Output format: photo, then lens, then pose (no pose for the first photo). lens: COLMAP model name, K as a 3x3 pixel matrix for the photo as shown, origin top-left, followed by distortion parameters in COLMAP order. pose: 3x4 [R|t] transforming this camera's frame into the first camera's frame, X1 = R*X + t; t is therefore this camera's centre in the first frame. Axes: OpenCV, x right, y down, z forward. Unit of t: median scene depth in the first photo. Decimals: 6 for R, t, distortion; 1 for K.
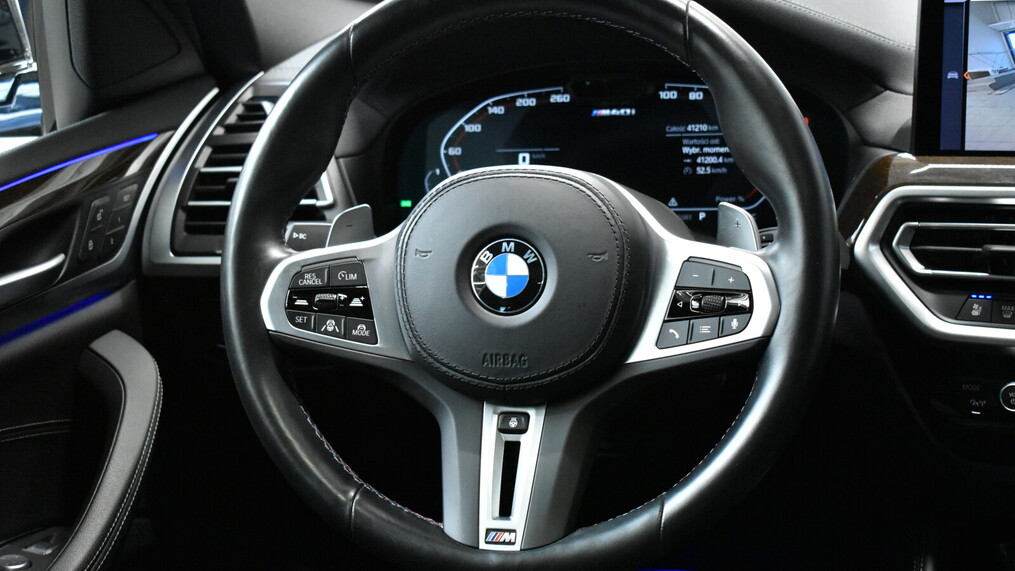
lens RADIAL K [[1672.2, 0, 508.0], [0, 1672.2, 286.8], [0, 0, 1]] dist [-0.024861, 0.000000]
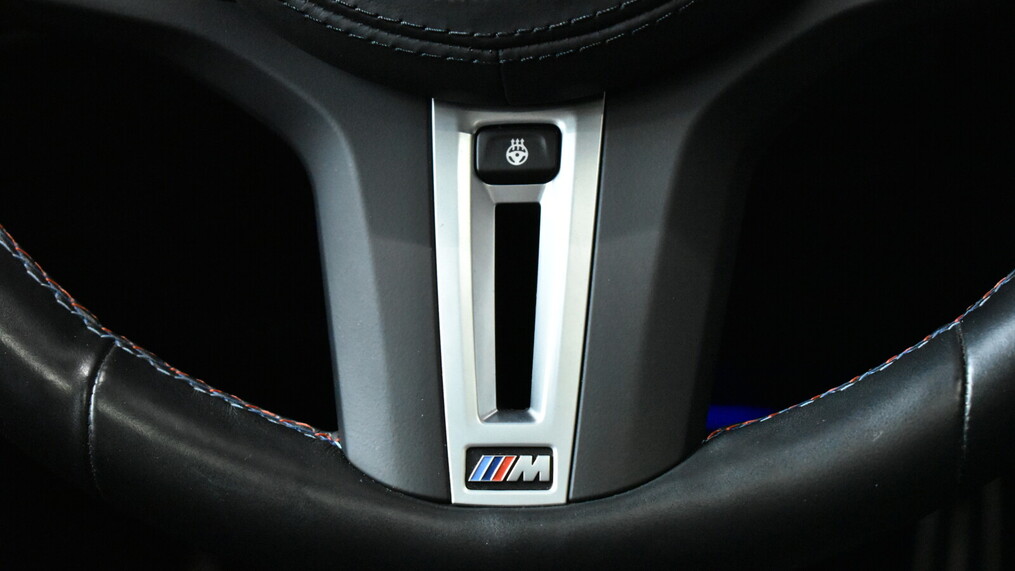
lens RADIAL K [[2628.8, 0, 507.2], [0, 2628.8, 288.6], [0, 0, 1]] dist [0.037109, 0.000000]
pose [[0.993593, -0.056192, 0.098062, -0.056701], [0.041630, 0.988601, 0.144691, 0.026829], [-0.105074, -0.139681, 0.984606, 0.423752]]
